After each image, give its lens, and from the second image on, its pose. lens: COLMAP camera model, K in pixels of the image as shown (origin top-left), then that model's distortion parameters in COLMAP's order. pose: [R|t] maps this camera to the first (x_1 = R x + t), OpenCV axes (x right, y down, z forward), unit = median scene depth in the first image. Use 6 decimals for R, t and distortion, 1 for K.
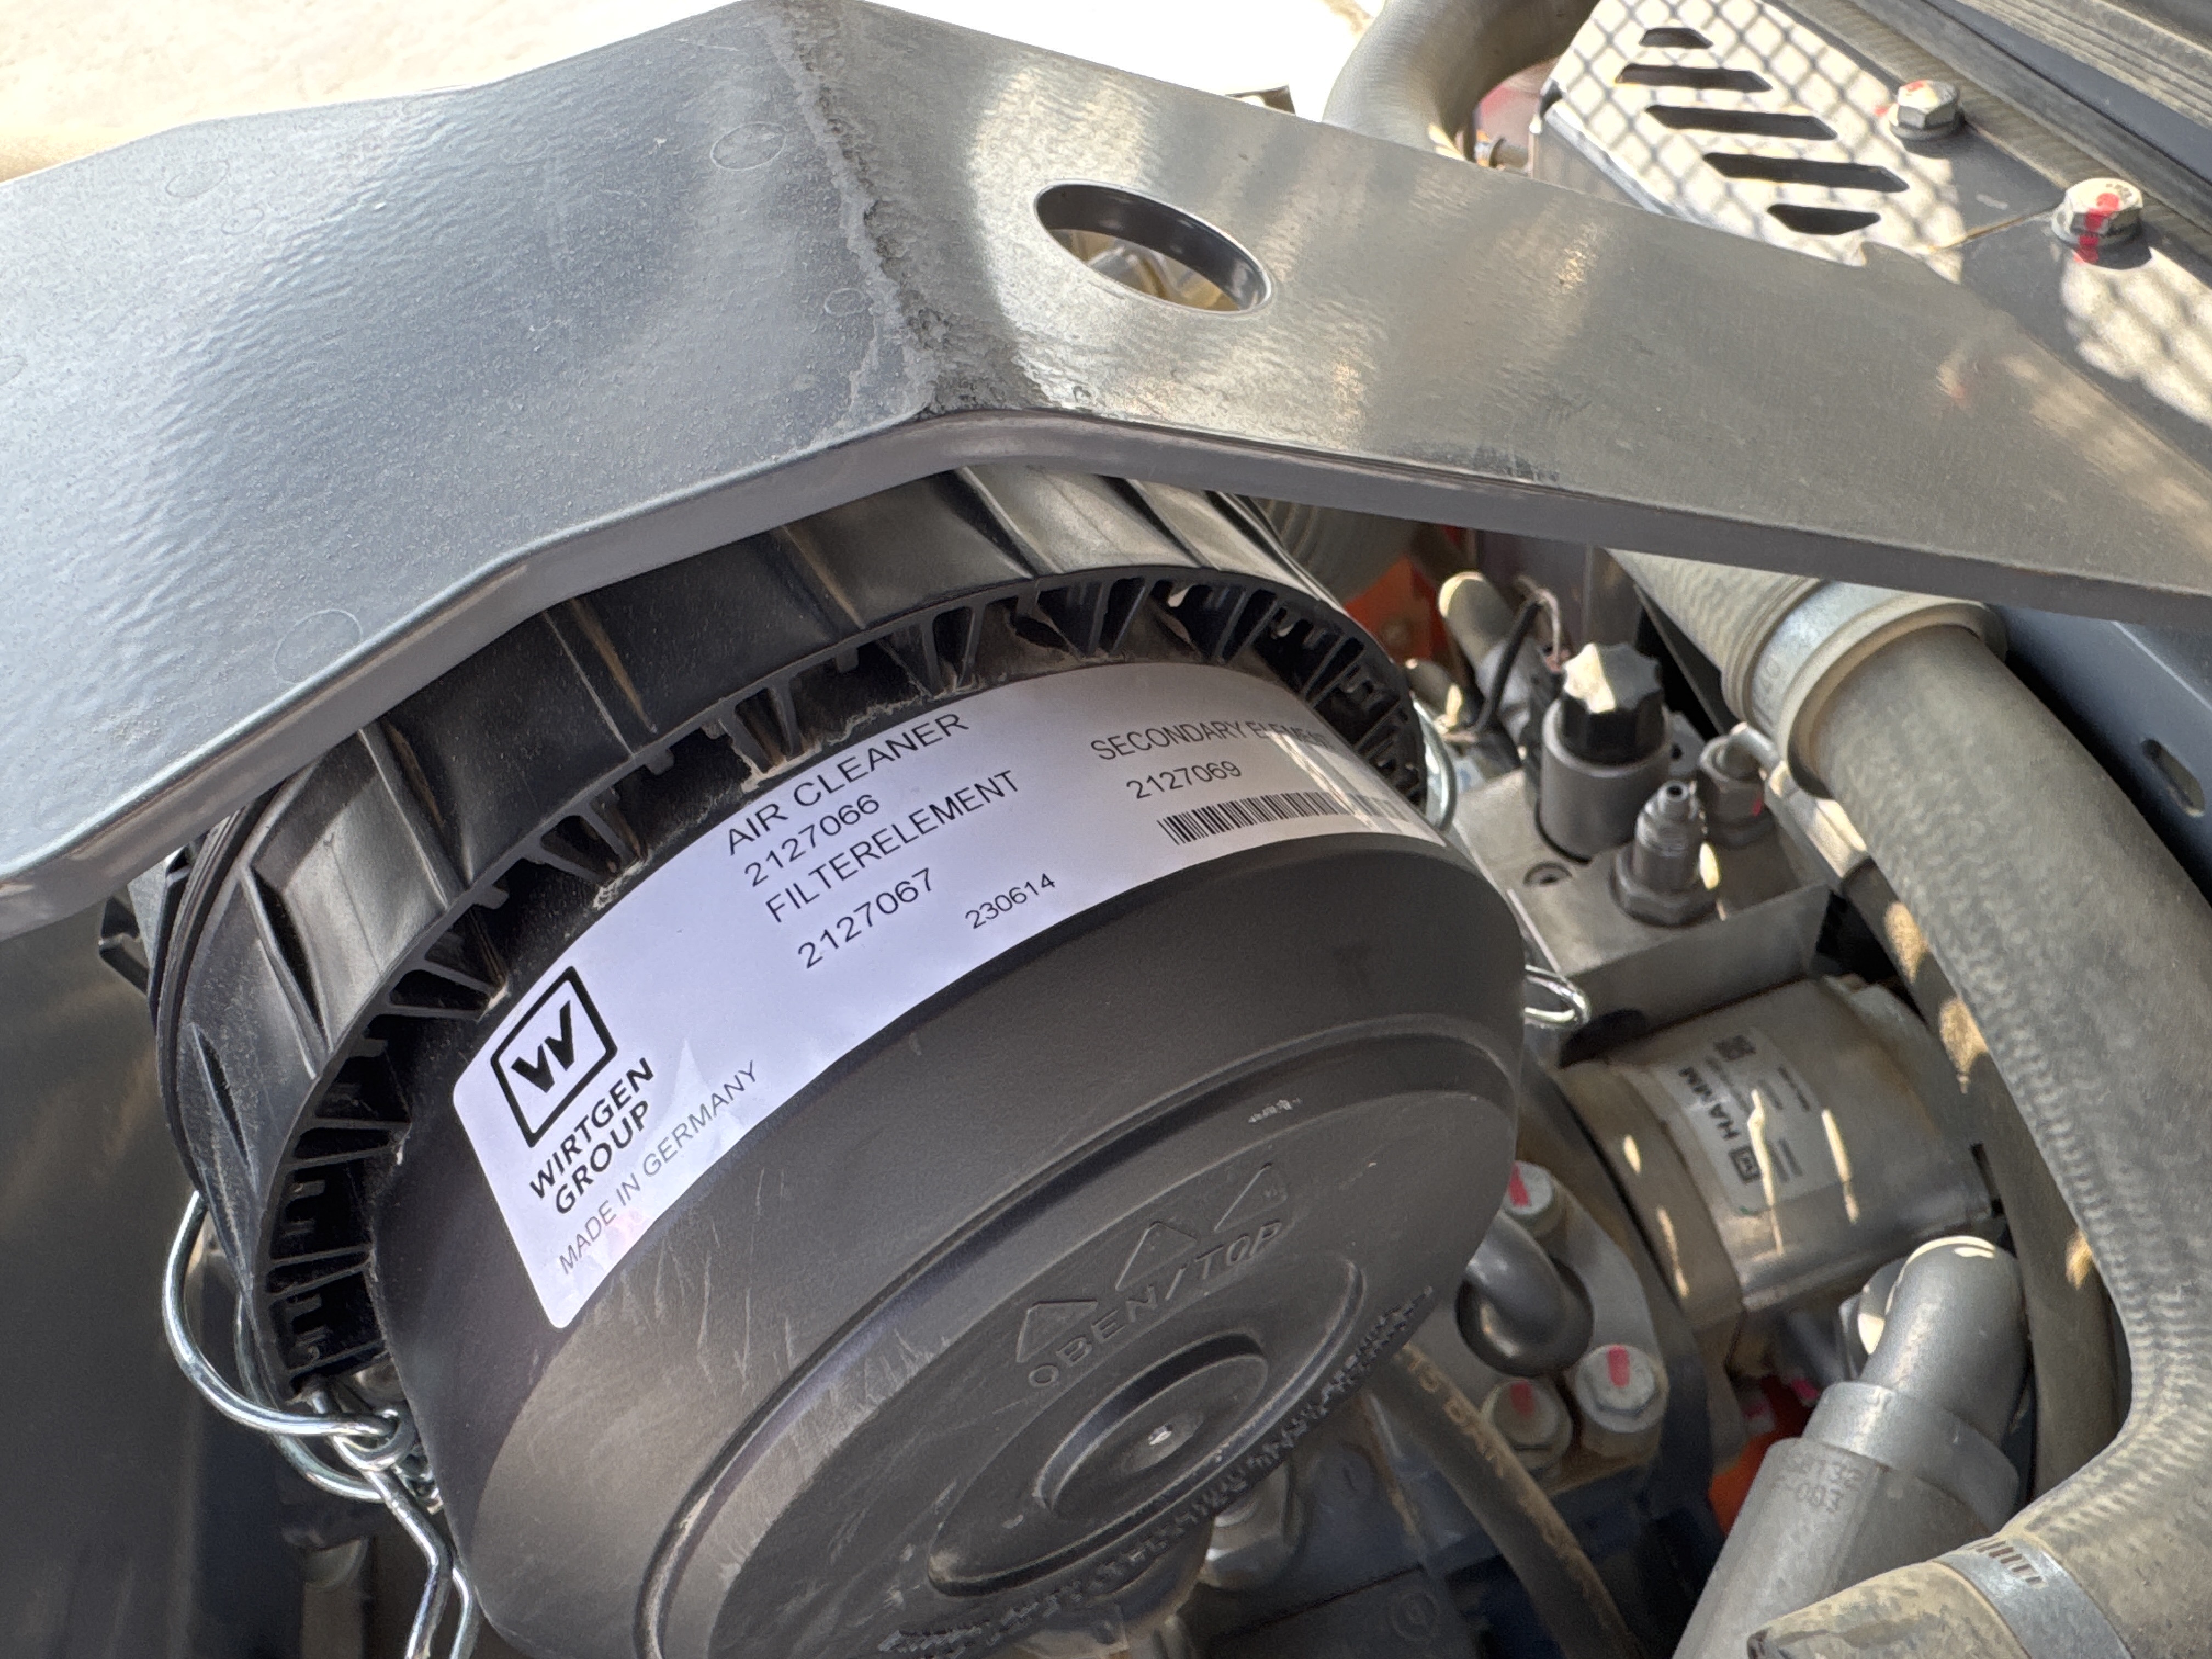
lens RADIAL K [[1581.5, 0, 1106.0], [0, 1581.5, 829.5], [0, 0, 1]] dist [-0.006954, 0.006398]
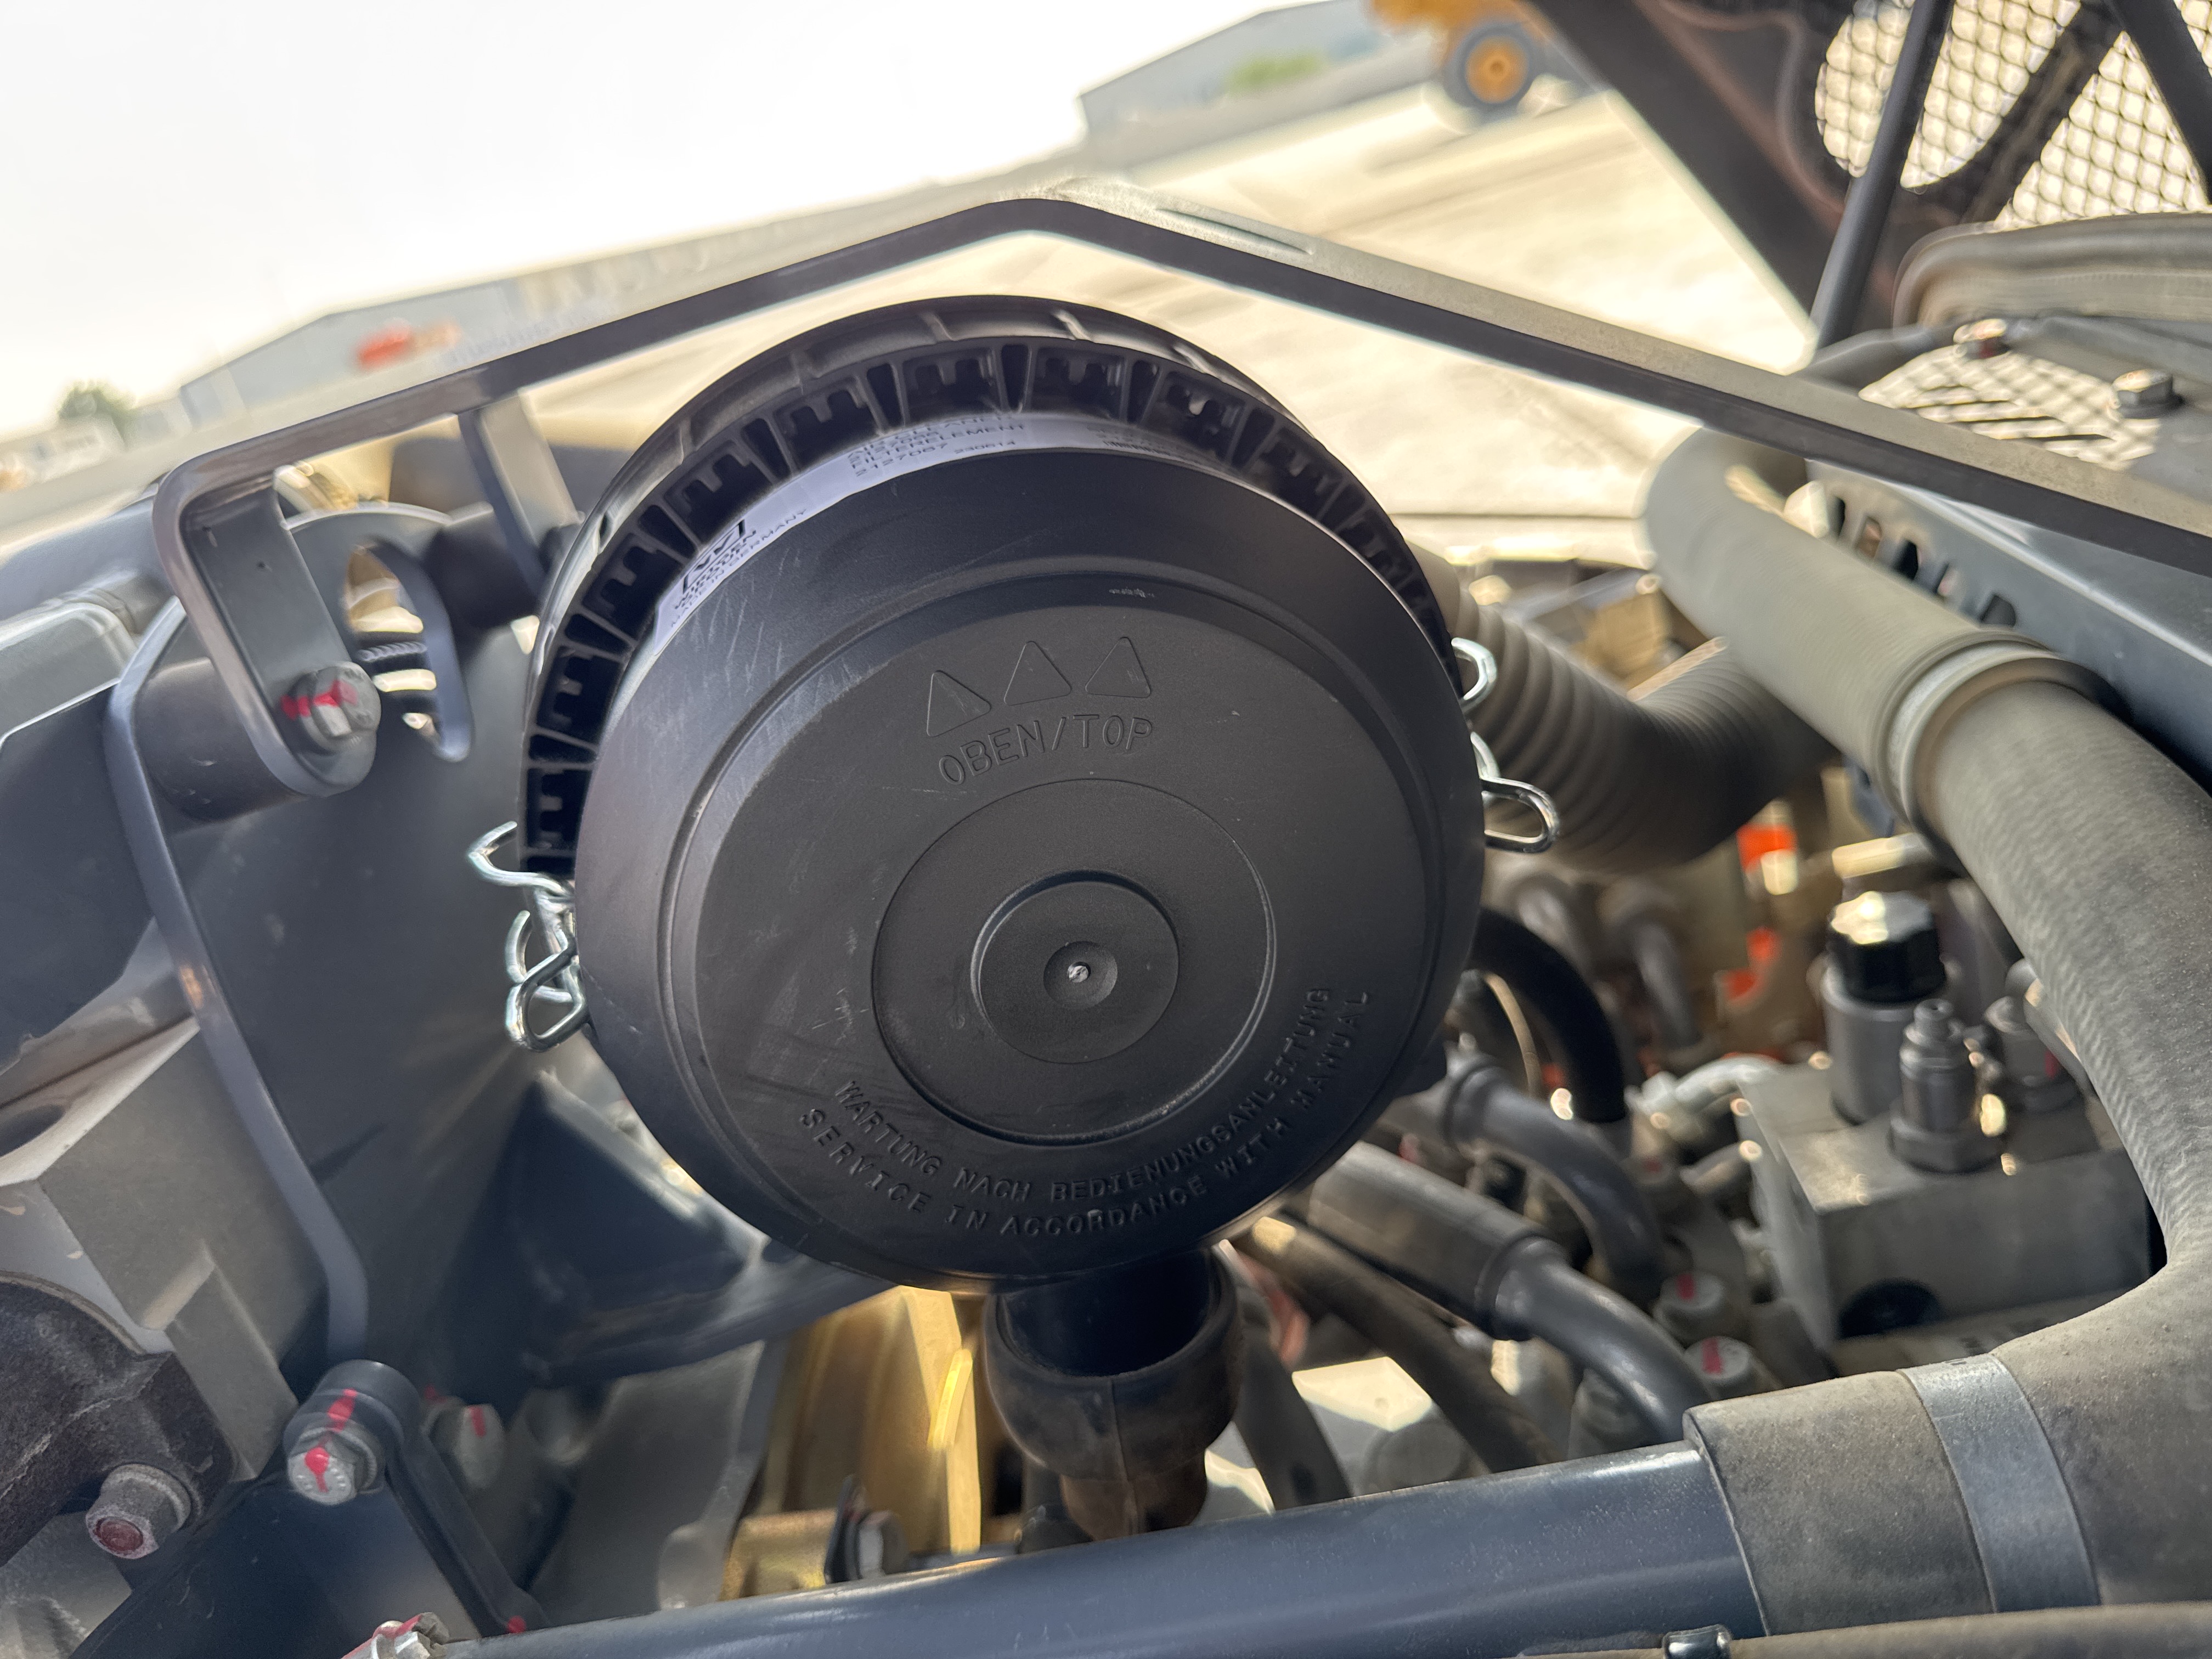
lens RADIAL K [[1631.5, 0, 1106.0], [0, 1631.5, 829.5], [0, 0, 1]] dist [0.023481, -0.061515]
pose [[0.934041, 0.062797, -0.351603, 0.383921], [-0.197543, 0.910976, -0.362076, 0.568404], [0.297565, 0.407651, 0.863294, -0.121537]]
